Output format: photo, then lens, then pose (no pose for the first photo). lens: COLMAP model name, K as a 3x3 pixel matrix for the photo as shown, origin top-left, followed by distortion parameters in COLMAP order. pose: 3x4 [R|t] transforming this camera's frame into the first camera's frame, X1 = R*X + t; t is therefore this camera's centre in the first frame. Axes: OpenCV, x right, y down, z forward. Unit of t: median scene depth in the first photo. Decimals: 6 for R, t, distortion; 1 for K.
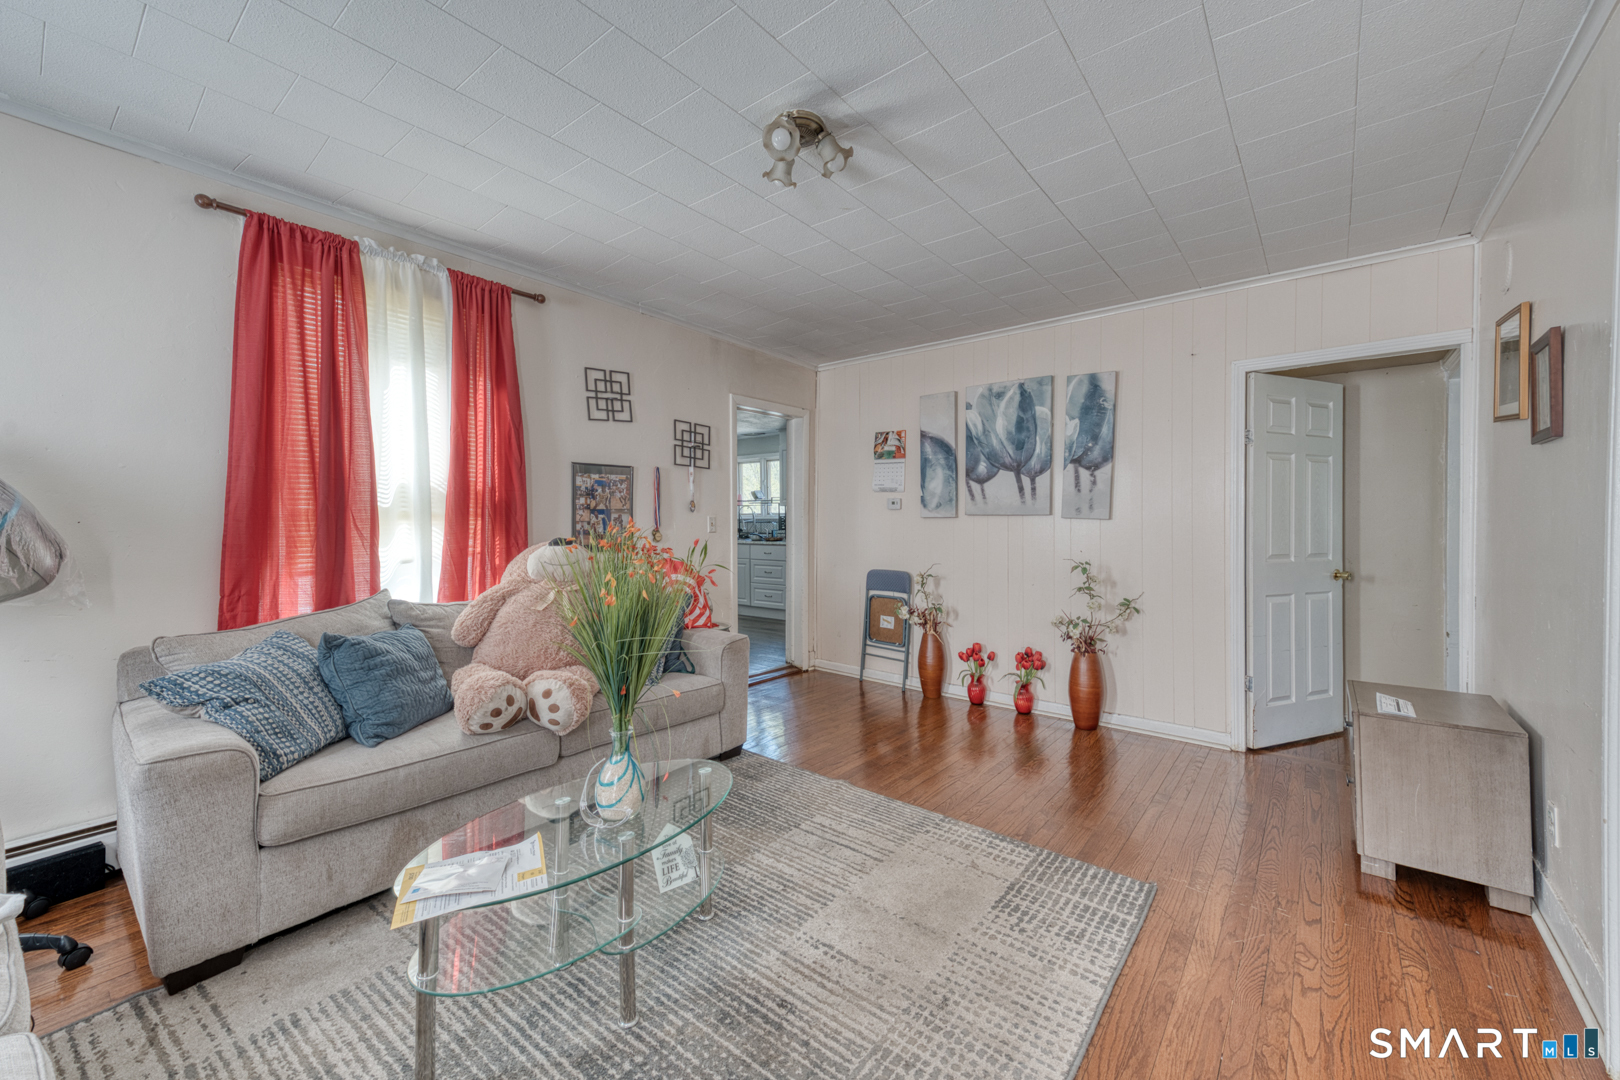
lens RADIAL K [[628.5, 0, 806.5], [0, 628.5, 528.3], [0, 0, 1]] dist [0.031554, -0.000054]
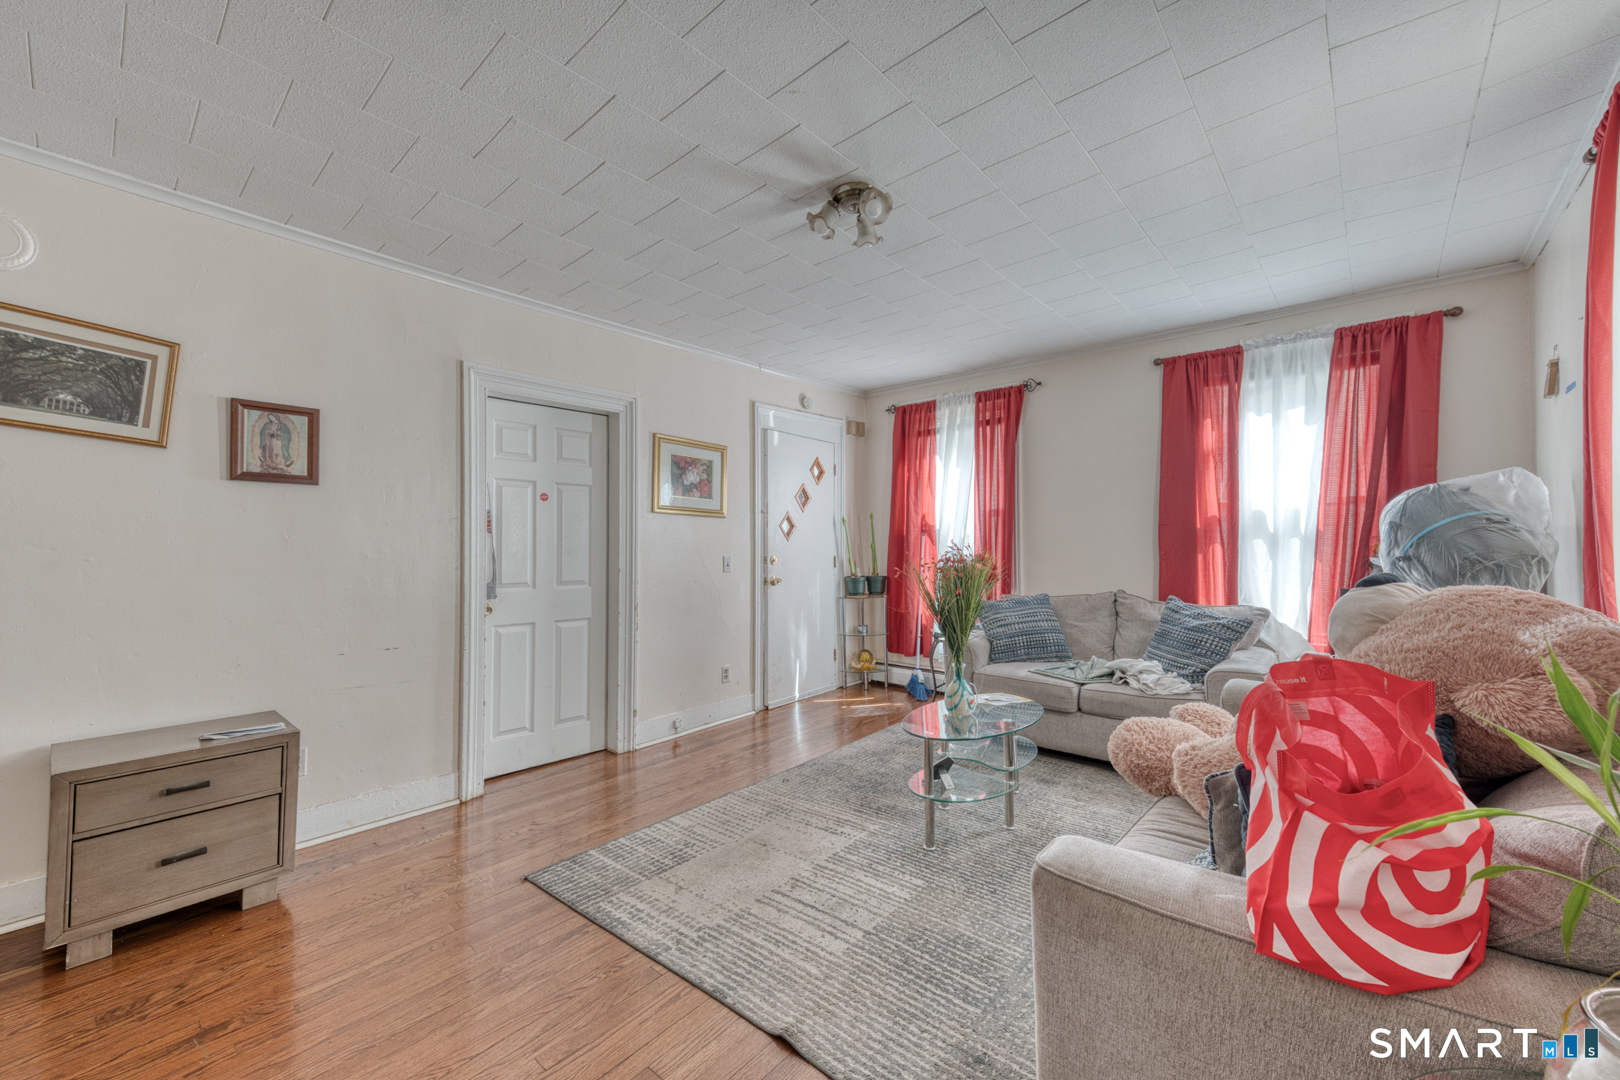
lens RADIAL K [[628.5, 0, 797.0], [0, 628.5, 536.4], [0, 0, 1]] dist [0.031554, -0.000054]
pose [[-0.998130, -0.002168, 0.061088, 0.024745], [-0.001736, 0.999973, 0.007127, -0.019478], [-0.061102, 0.007007, -0.998107, 1.916850]]
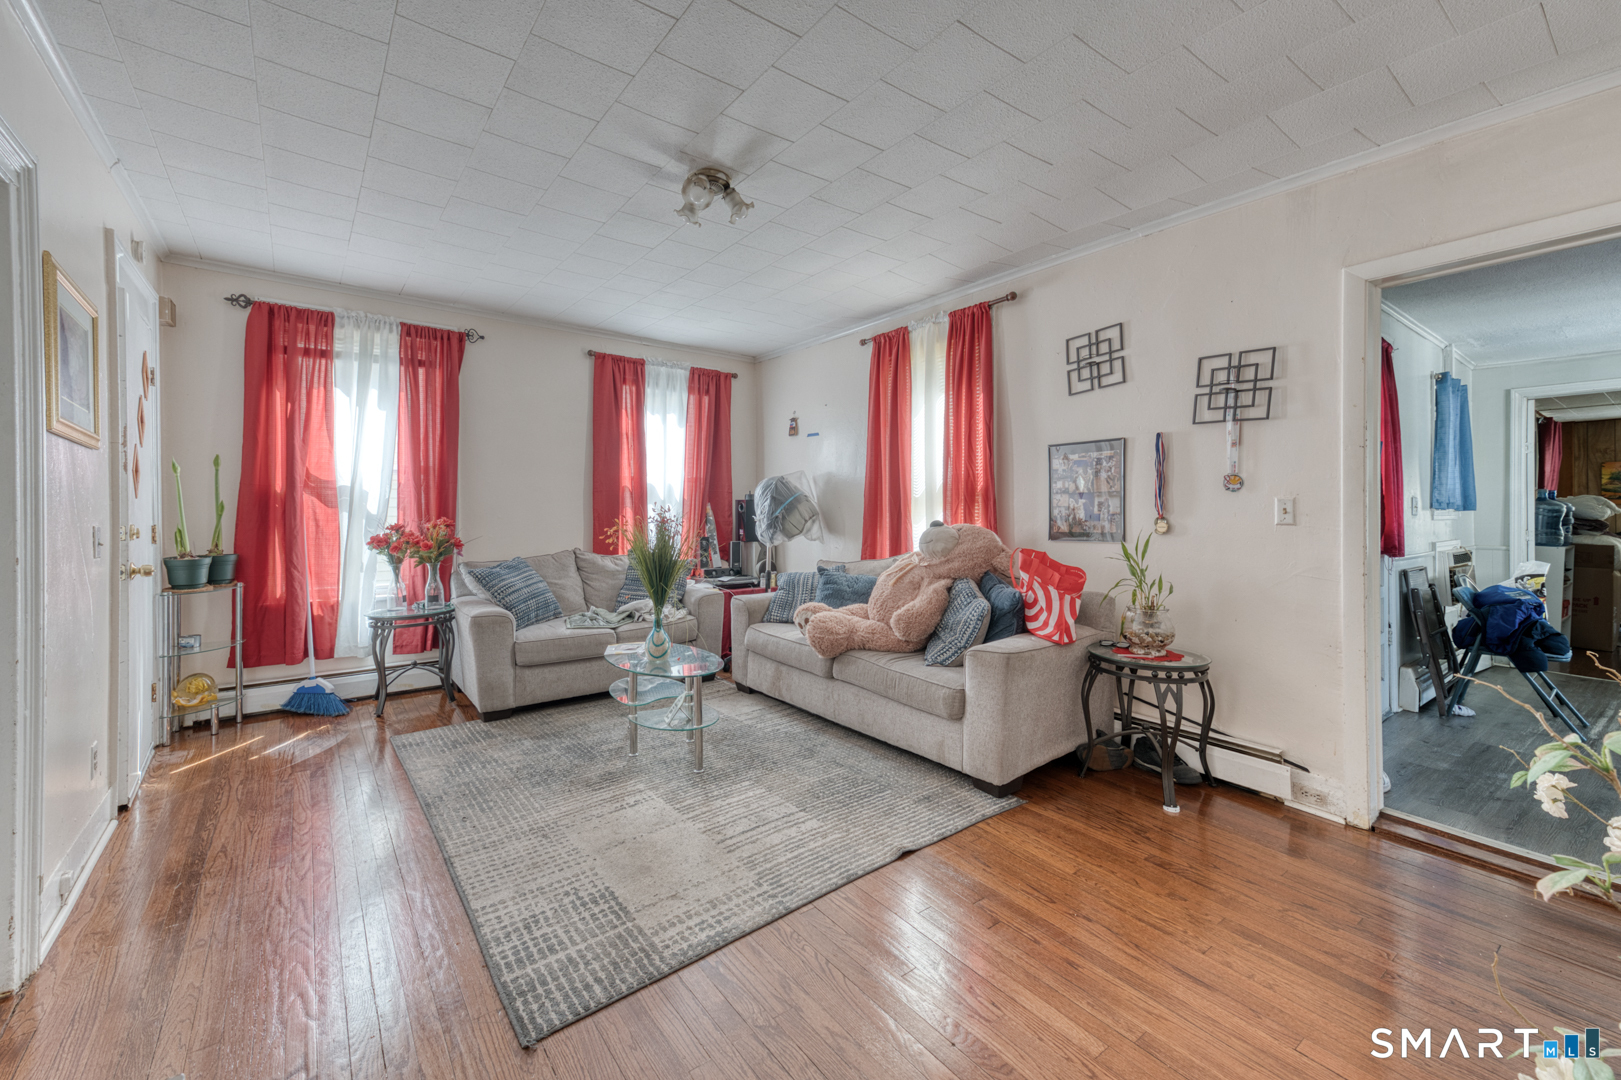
lens RADIAL K [[684.0, 0, 808.6], [0, 684.0, 511.9], [0, 0, 1]] dist [0.028927, -0.000604]
pose [[-0.246917, -0.002967, -0.969032, 1.099608], [-0.022263, 0.999749, 0.002611, 0.004384], [0.968781, 0.022218, -0.246921, 1.361559]]
